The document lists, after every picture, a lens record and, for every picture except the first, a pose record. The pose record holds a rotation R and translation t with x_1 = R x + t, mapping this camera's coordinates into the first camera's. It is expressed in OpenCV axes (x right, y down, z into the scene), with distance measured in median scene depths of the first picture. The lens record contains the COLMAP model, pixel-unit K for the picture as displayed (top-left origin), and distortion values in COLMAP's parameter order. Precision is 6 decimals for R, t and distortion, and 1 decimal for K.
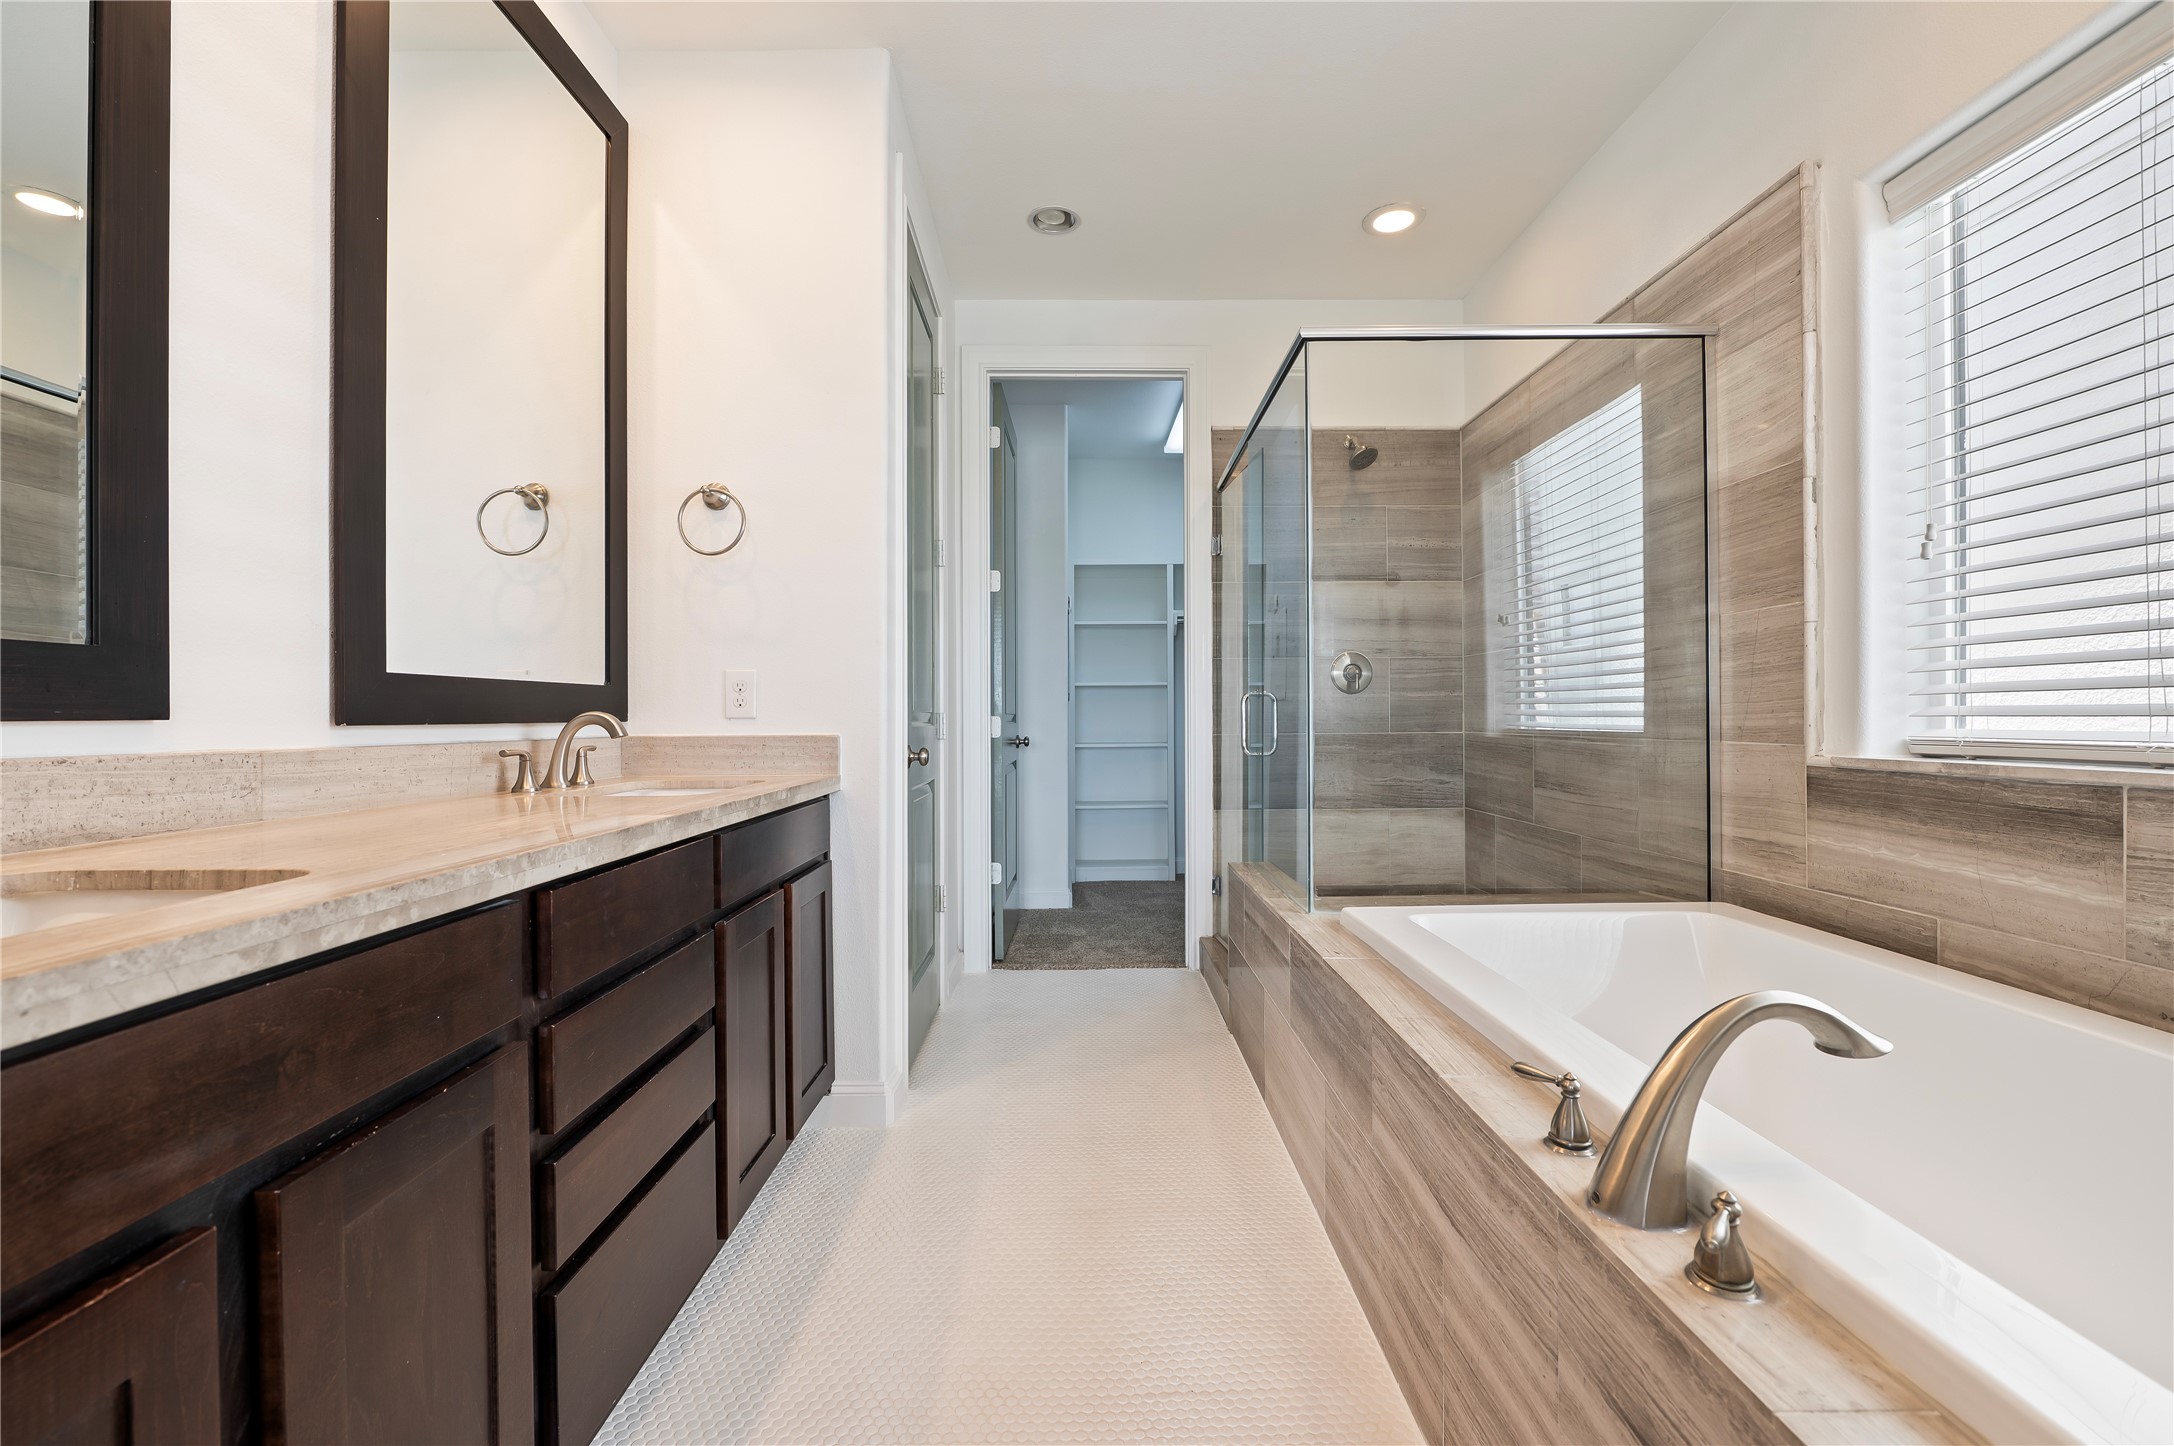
lens RADIAL K [[981.9, 0, 1107.5], [0, 981.9, 723.0], [0, 0, 1]] dist [-0.012133, -0.000948]
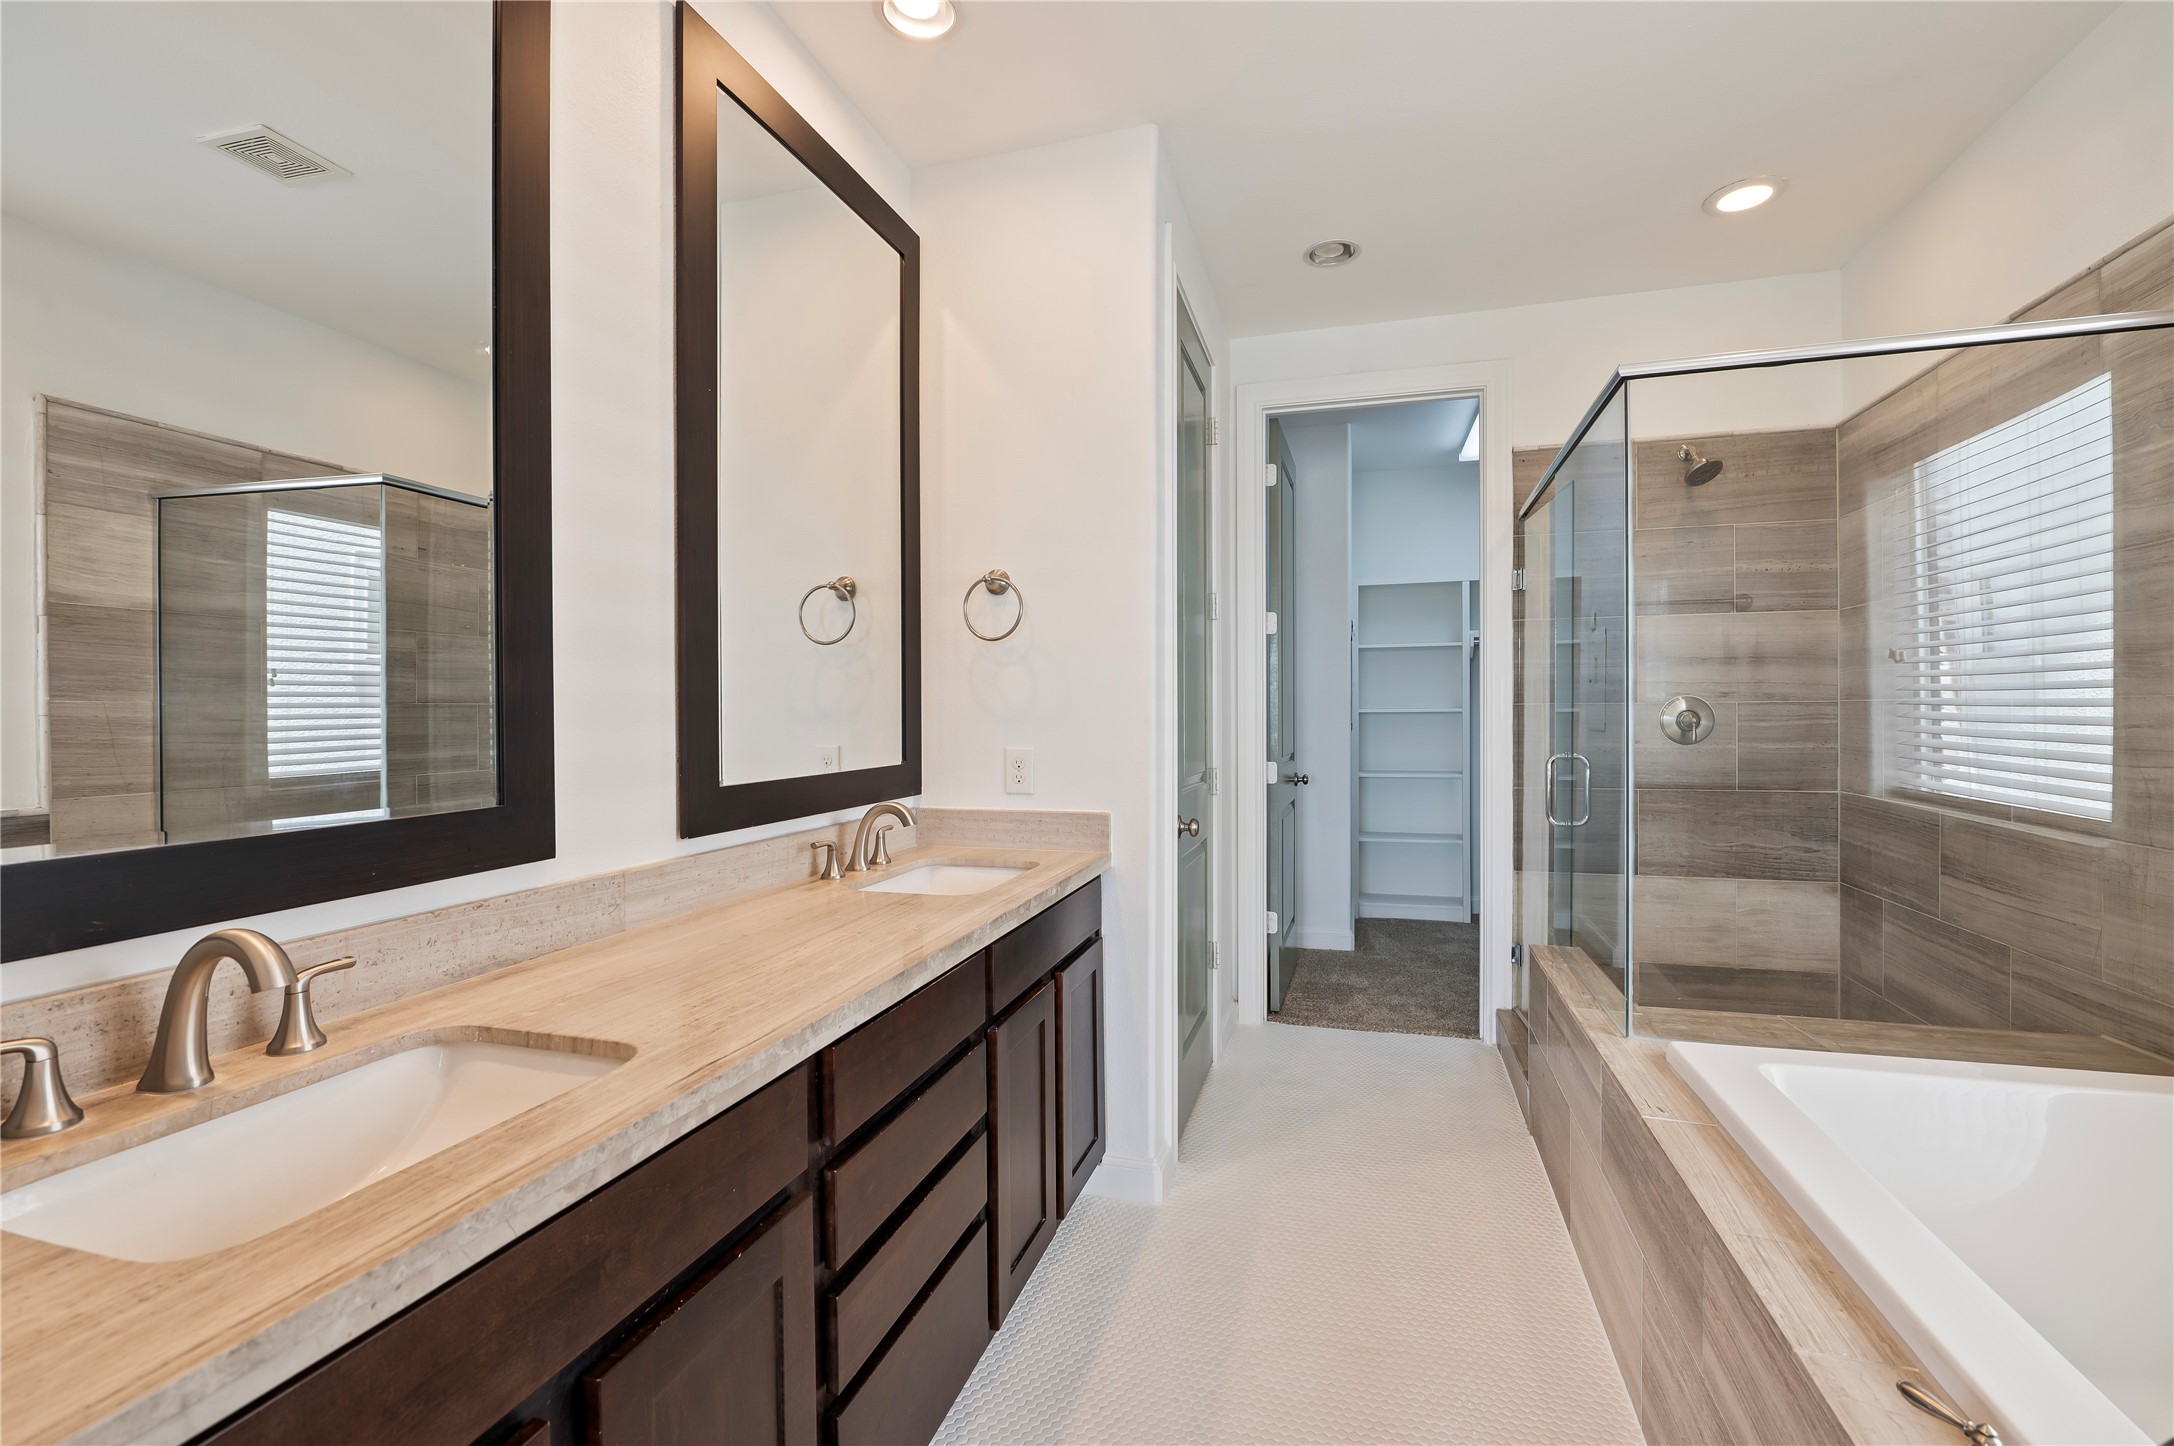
lens RADIAL K [[981.9, 0, 1079.5], [0, 981.9, 730.9], [0, 0, 1]] dist [-0.012133, -0.000948]
pose [[0.950935, 0.003032, -0.309377, 0.011260], [-0.000040, 0.999953, 0.009676, -0.089951], [0.309392, -0.009189, 0.950890, 0.027487]]
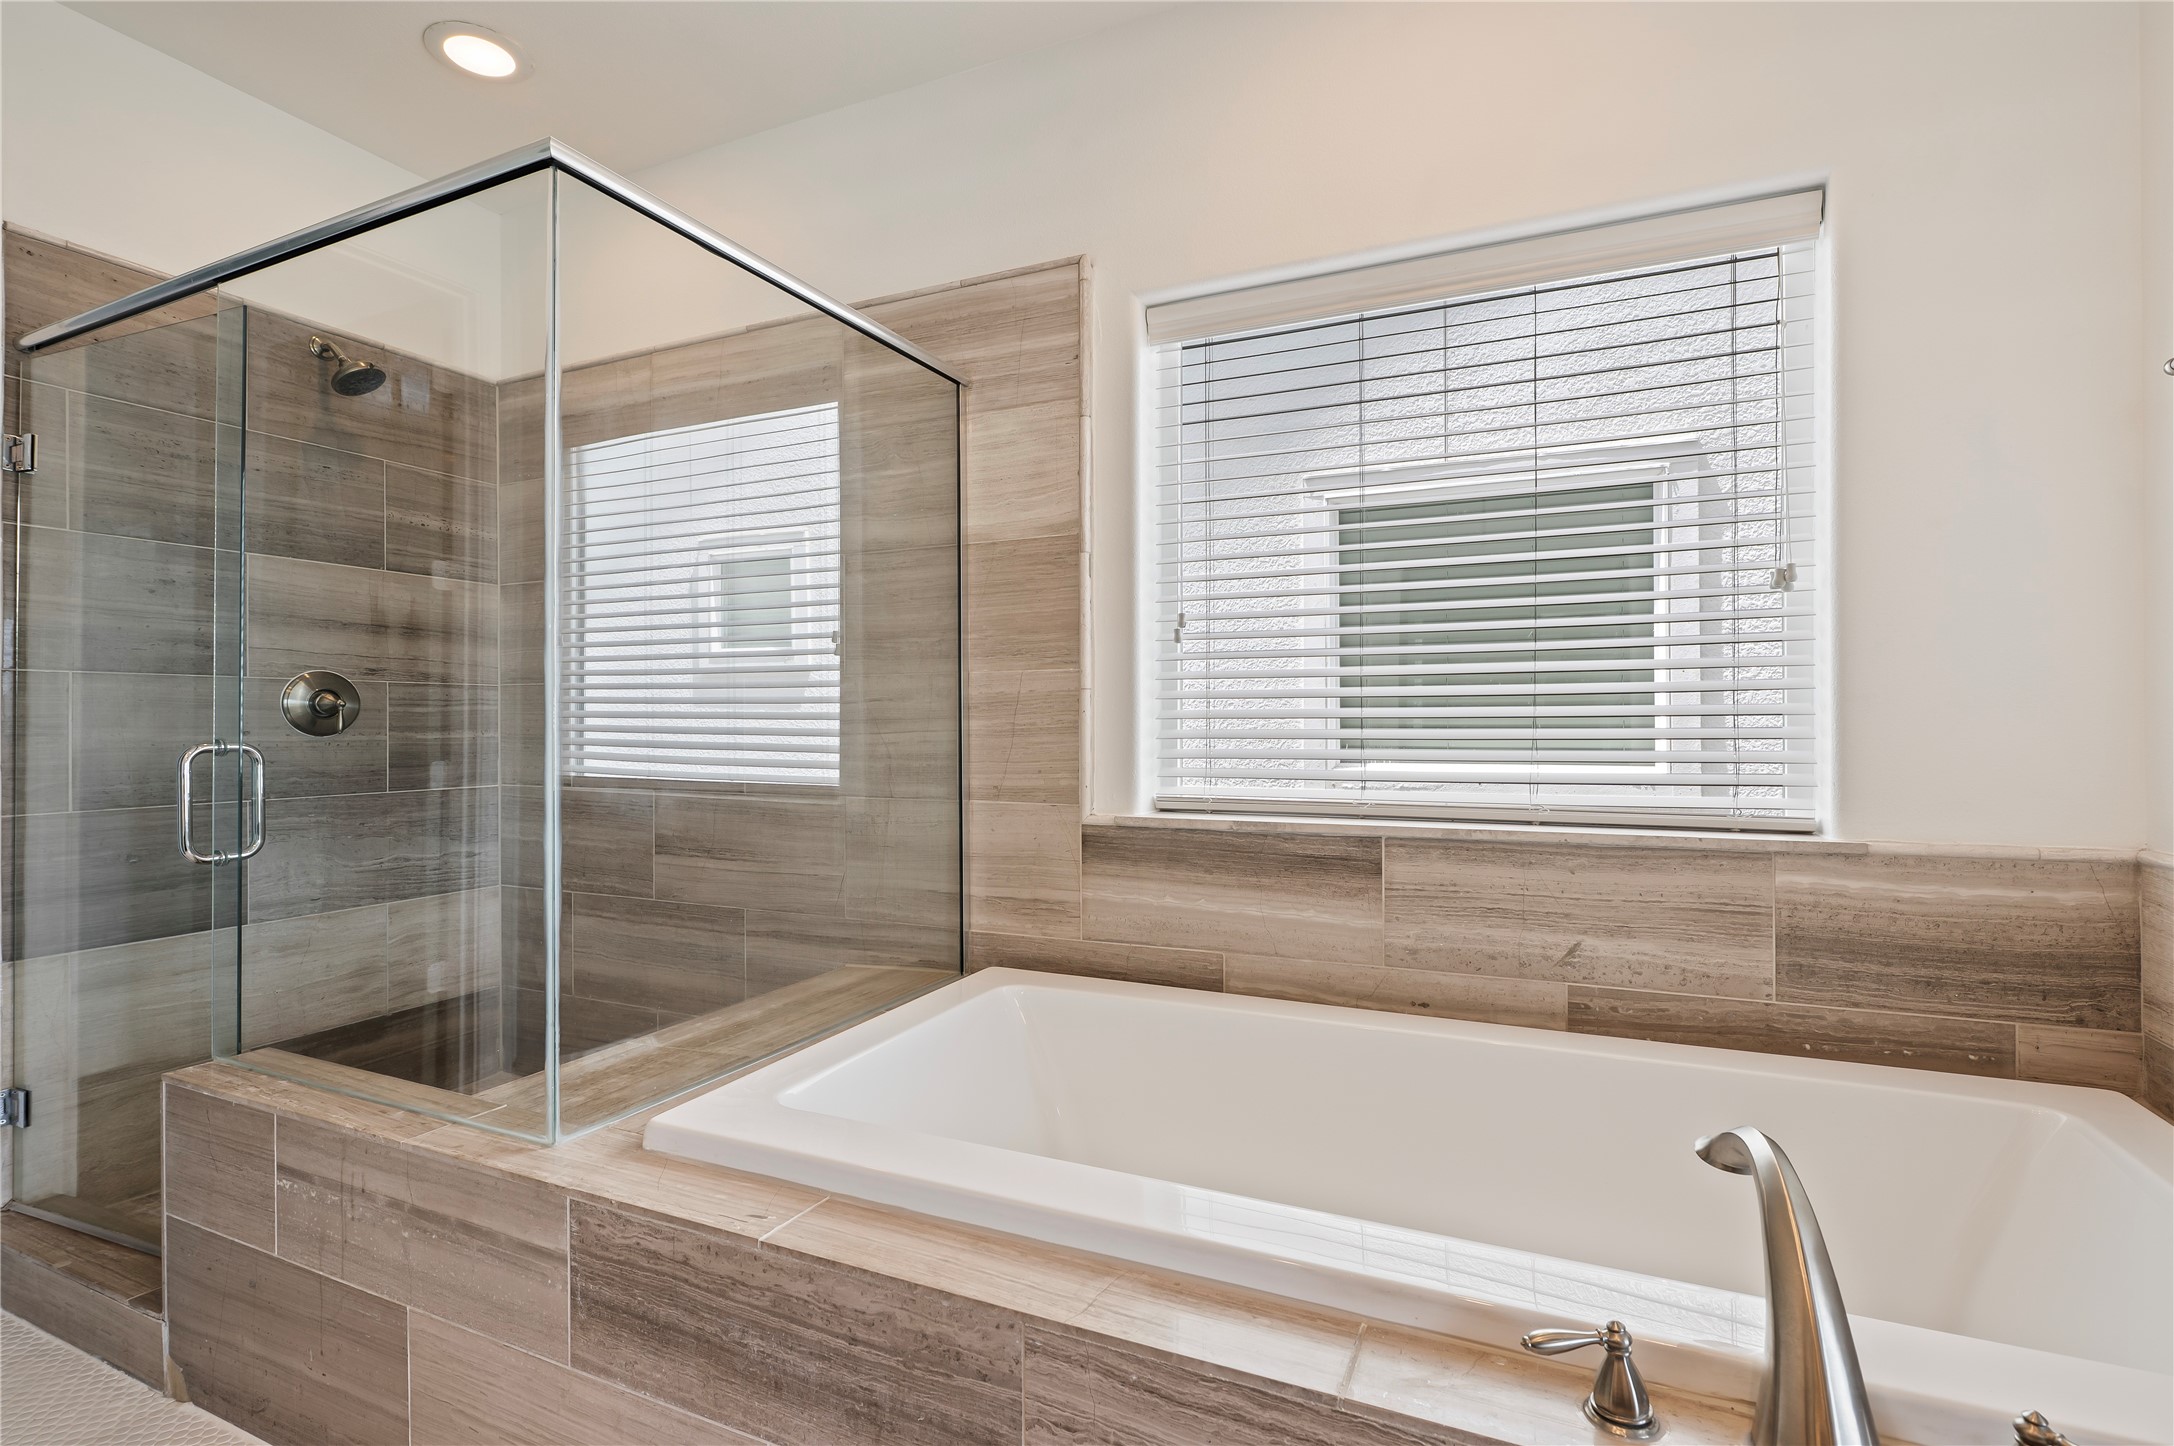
lens RADIAL K [[935.8, 0, 1125.8], [0, 935.8, 719.6], [0, 0, 1]] dist [-0.005989, -0.001239]
pose [[0.413986, 0.005785, 0.910265, -0.163979], [0.009481, 0.999898, -0.010666, -0.051417], [-0.910234, 0.013046, 0.413889, 0.472734]]
